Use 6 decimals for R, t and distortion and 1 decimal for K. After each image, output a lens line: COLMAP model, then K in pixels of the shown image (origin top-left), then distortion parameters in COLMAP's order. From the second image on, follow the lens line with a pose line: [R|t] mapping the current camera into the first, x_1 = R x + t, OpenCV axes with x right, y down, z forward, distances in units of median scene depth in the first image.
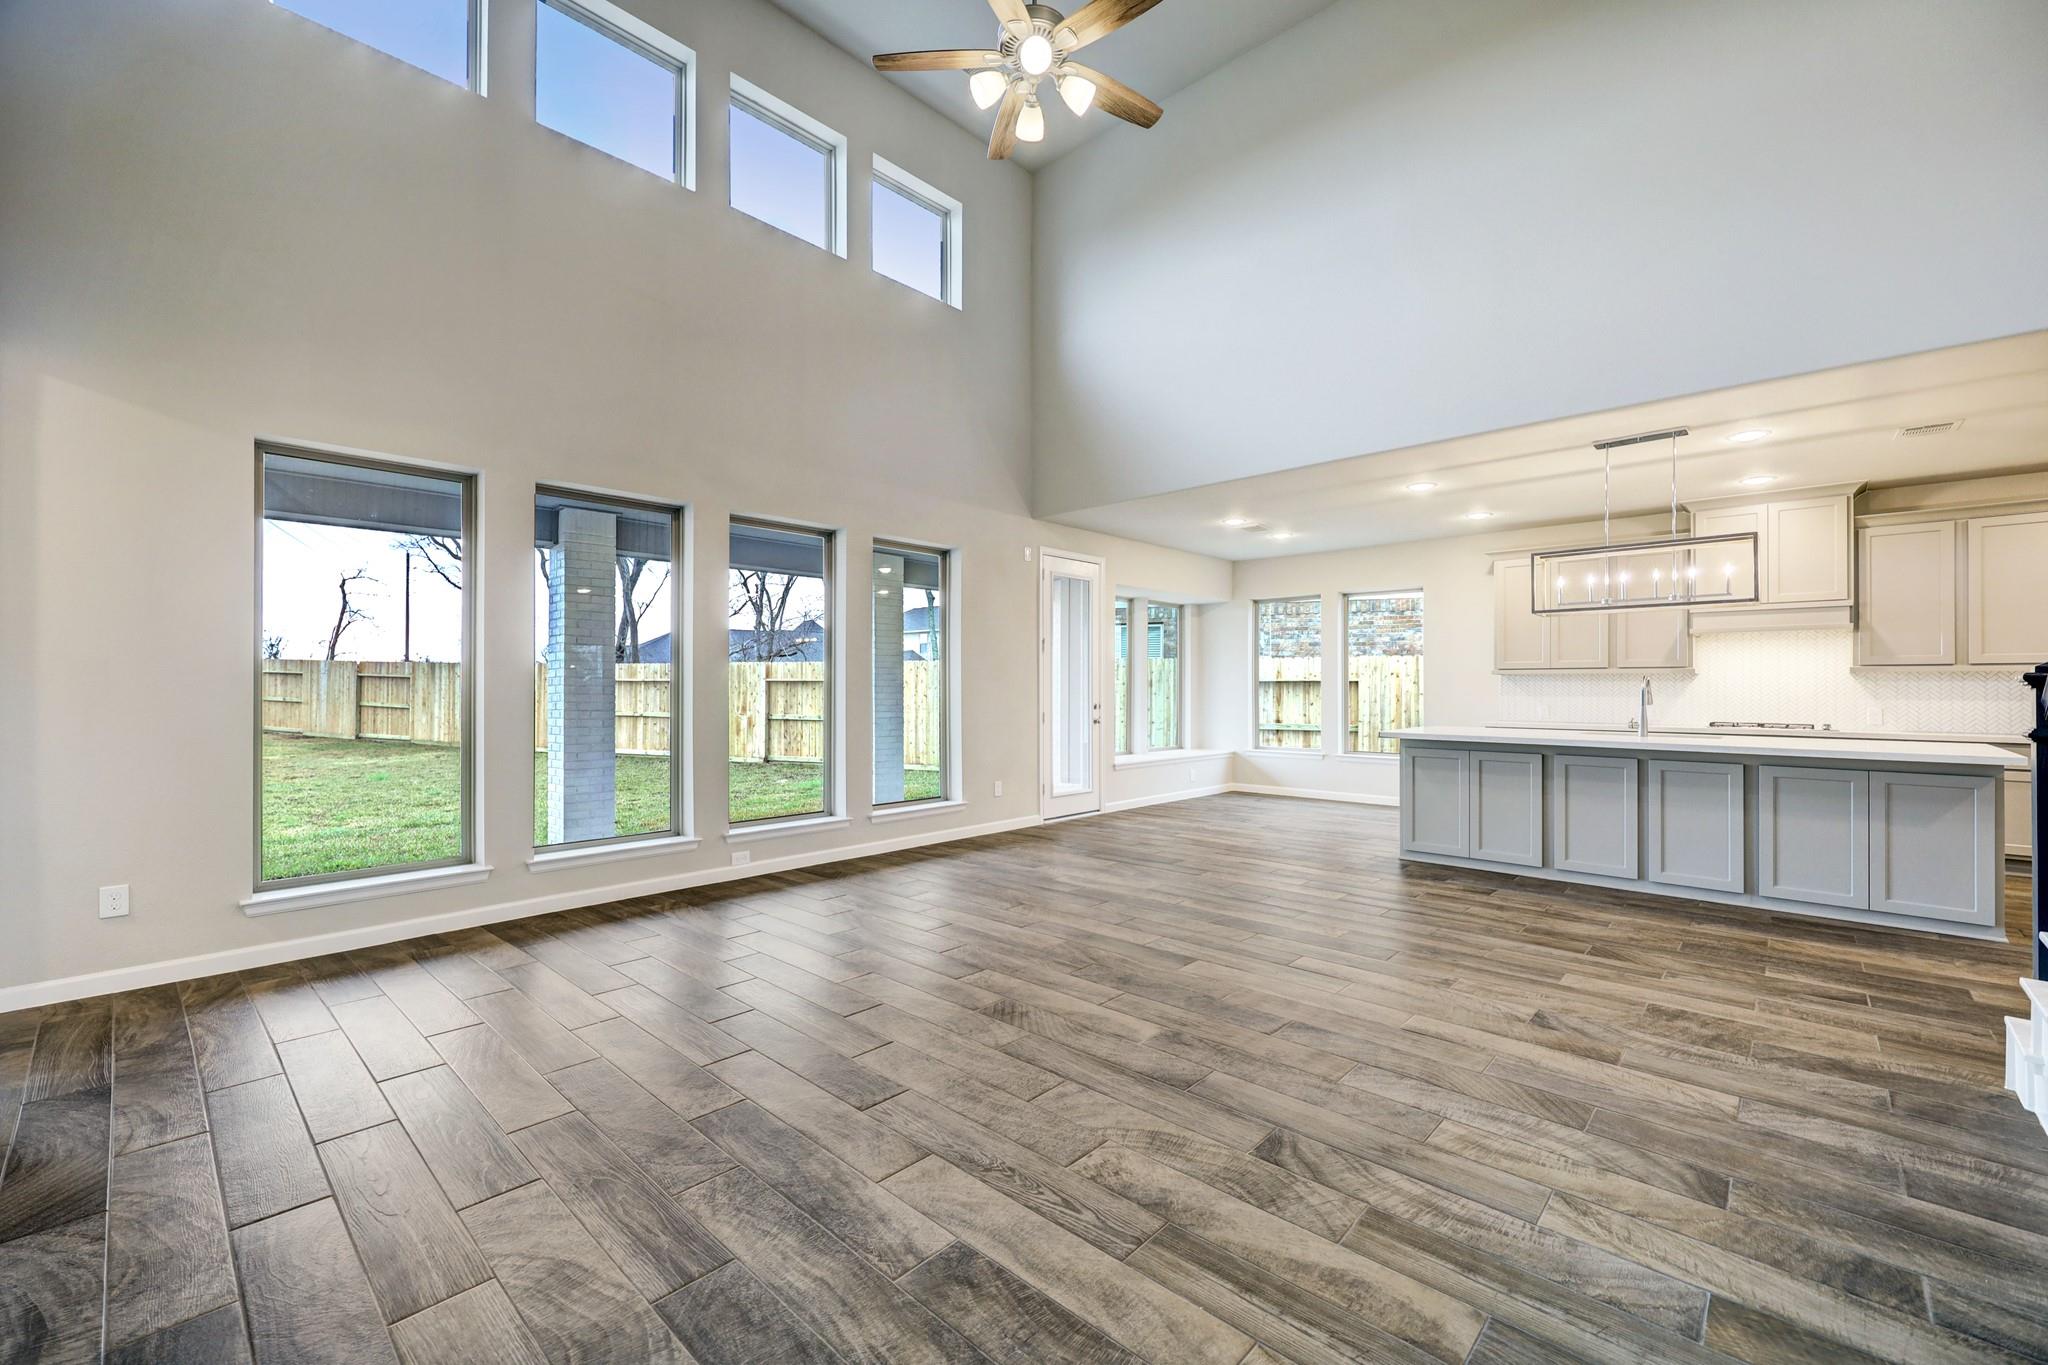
lens RADIAL K [[834.4, 0, 1018.9], [0, 834.4, 682.5], [0, 0, 1]] dist [0.002543, 0.000469]
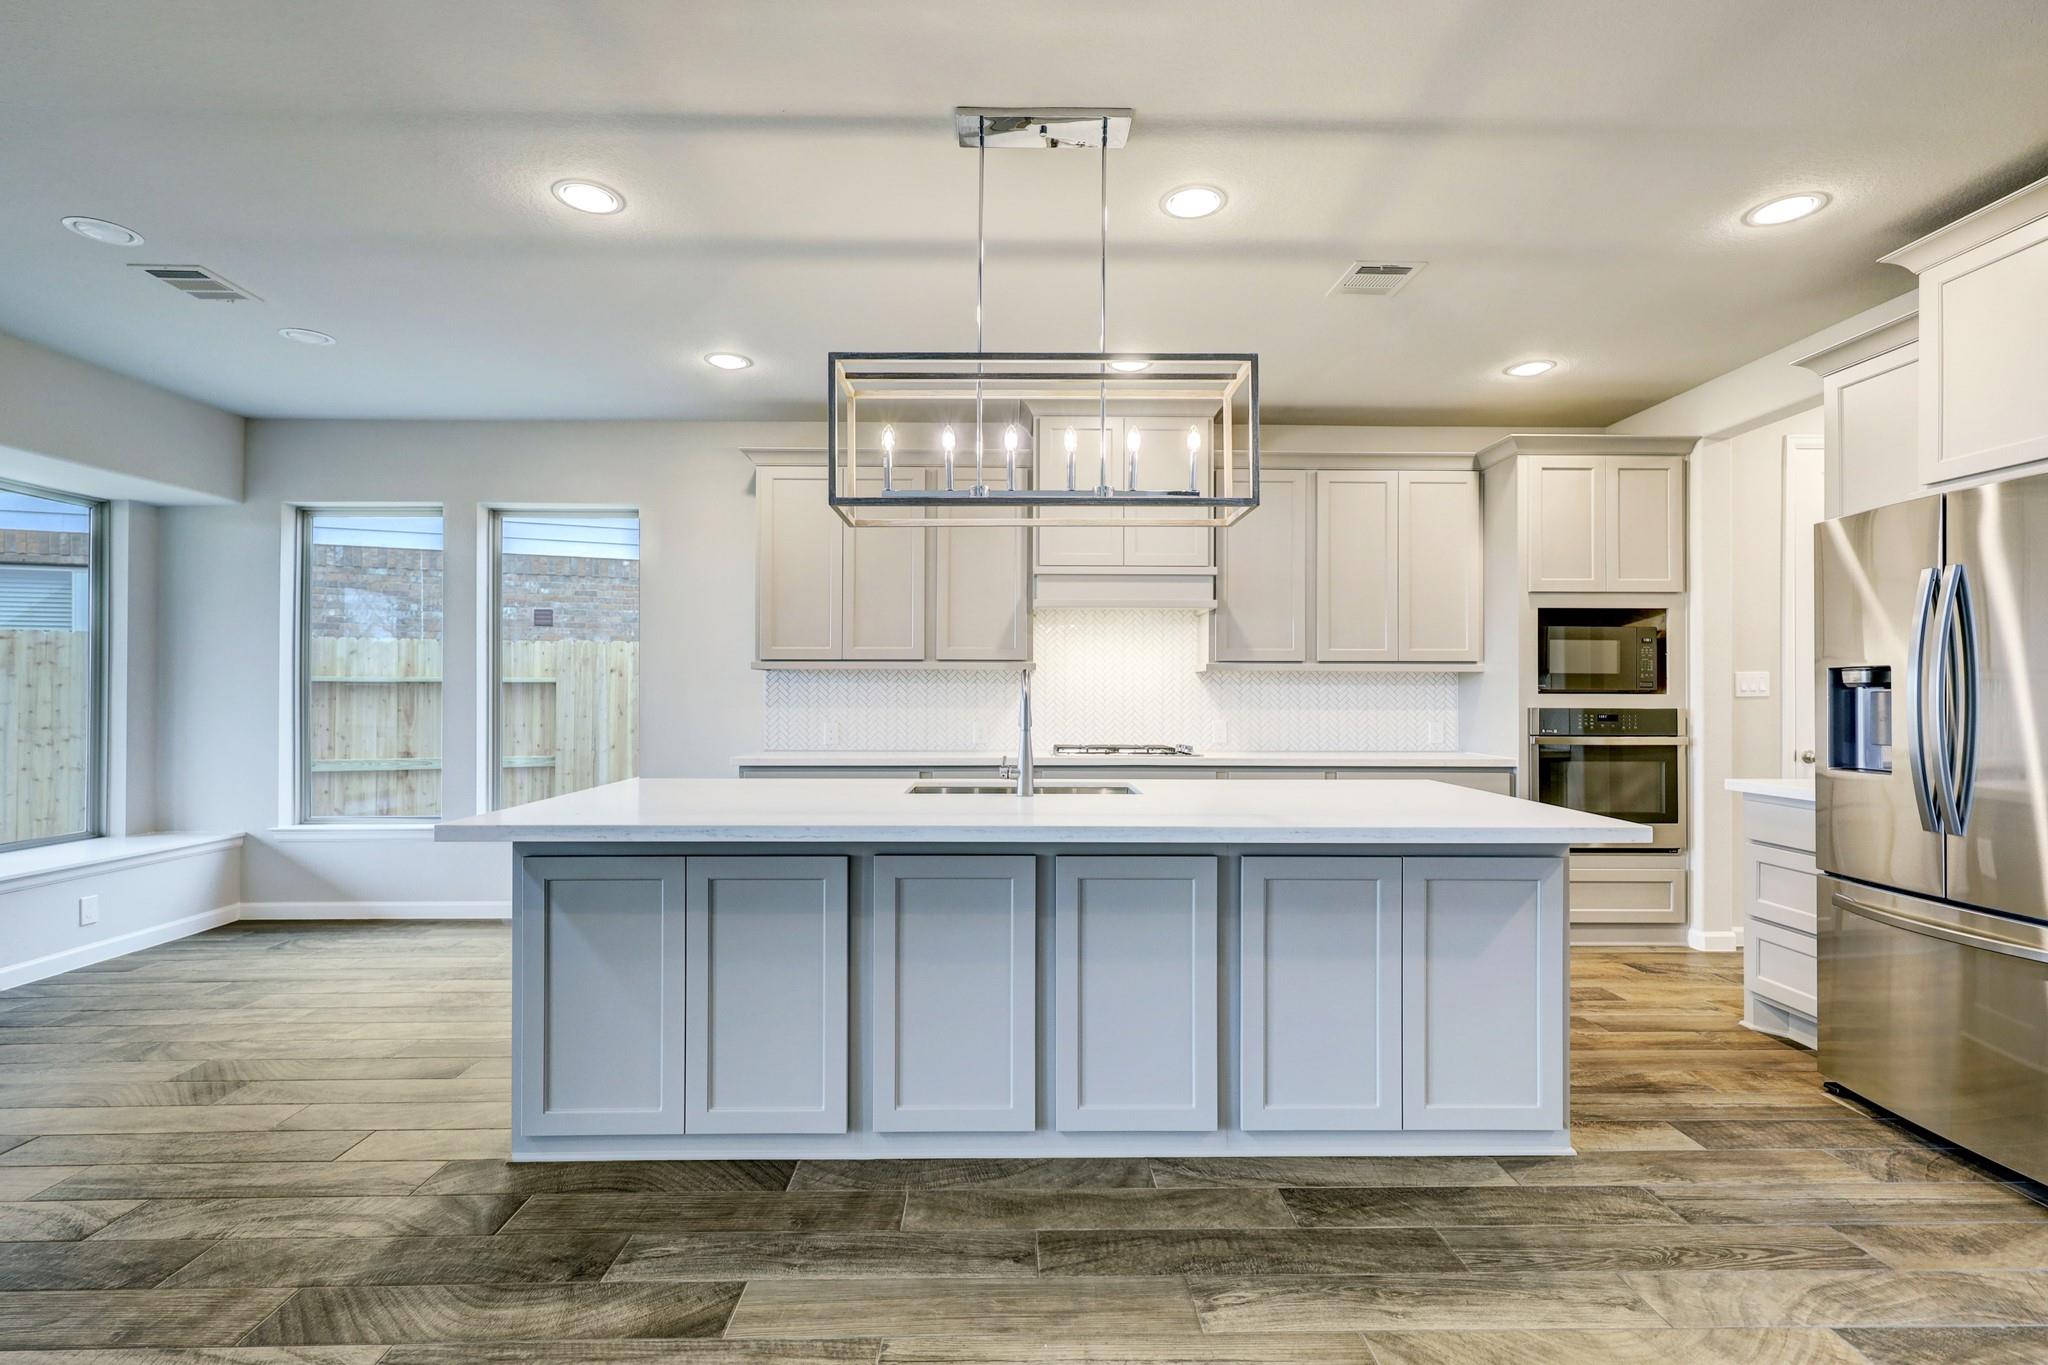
lens RADIAL K [[953.2, 0, 1021.6], [0, 953.2, 679.3], [0, 0, 1]] dist [-0.000588, -0.000101]
pose [[0.711464, 0.007794, 0.702679, 0.280320], [-0.002452, 0.999960, -0.008609, 0.002187], [-0.702718, 0.004402, 0.711454, 0.476178]]
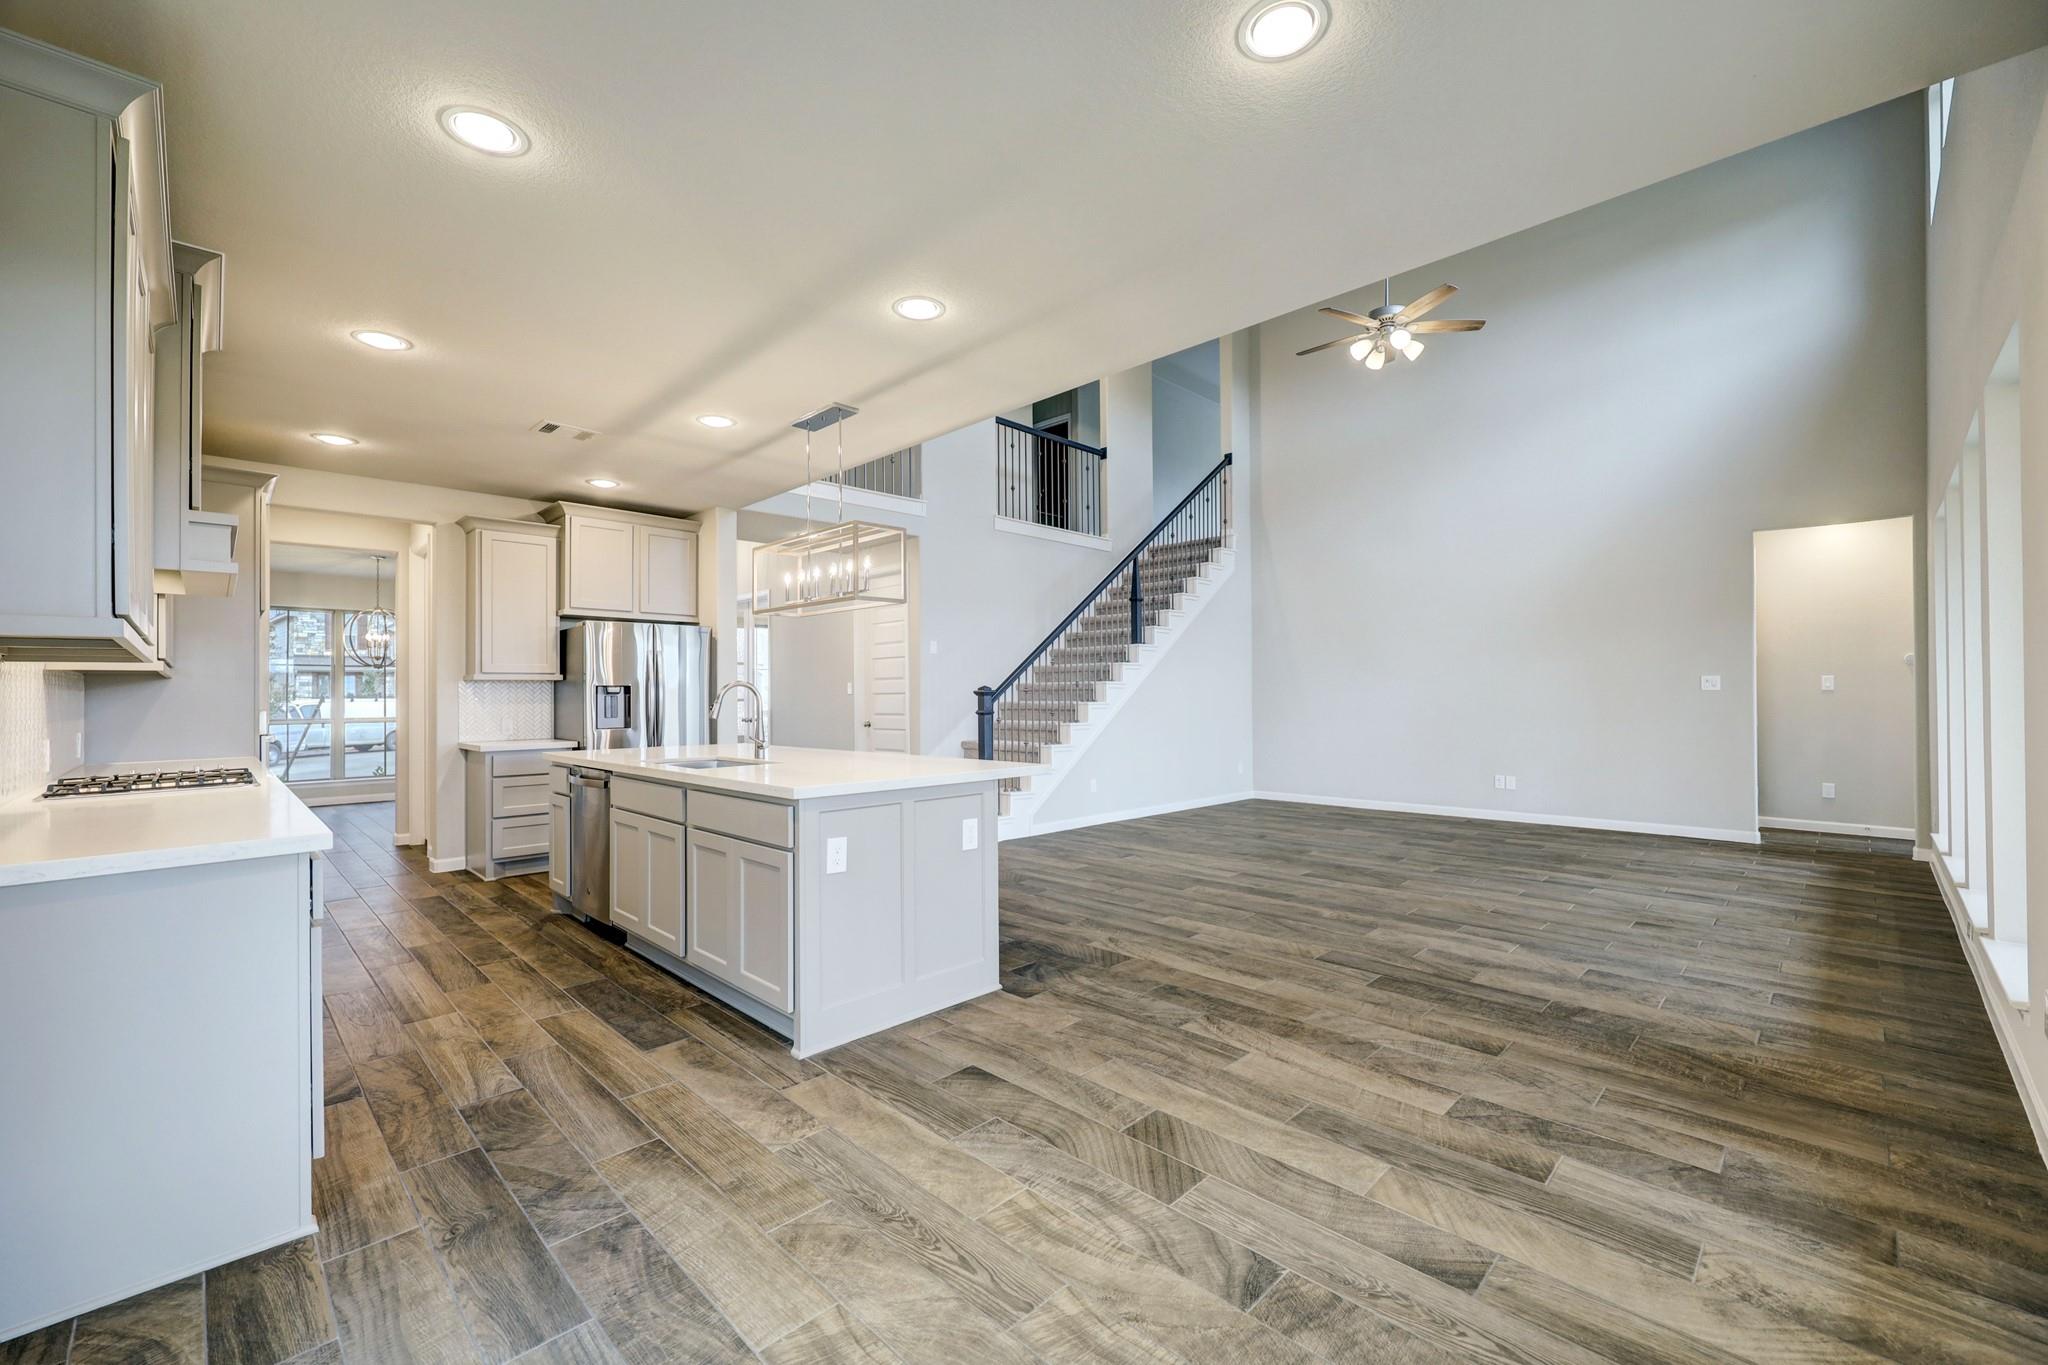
lens RADIAL K [[834.4, 0, 1025.2], [0, 834.4, 686.9], [0, 0, 1]] dist [0.002543, 0.000469]
pose [[-0.999409, 0.004047, 0.034148, 0.363610], [0.003655, 0.999927, -0.011535, 0.005476], [-0.034192, -0.011403, -0.999350, 1.366341]]
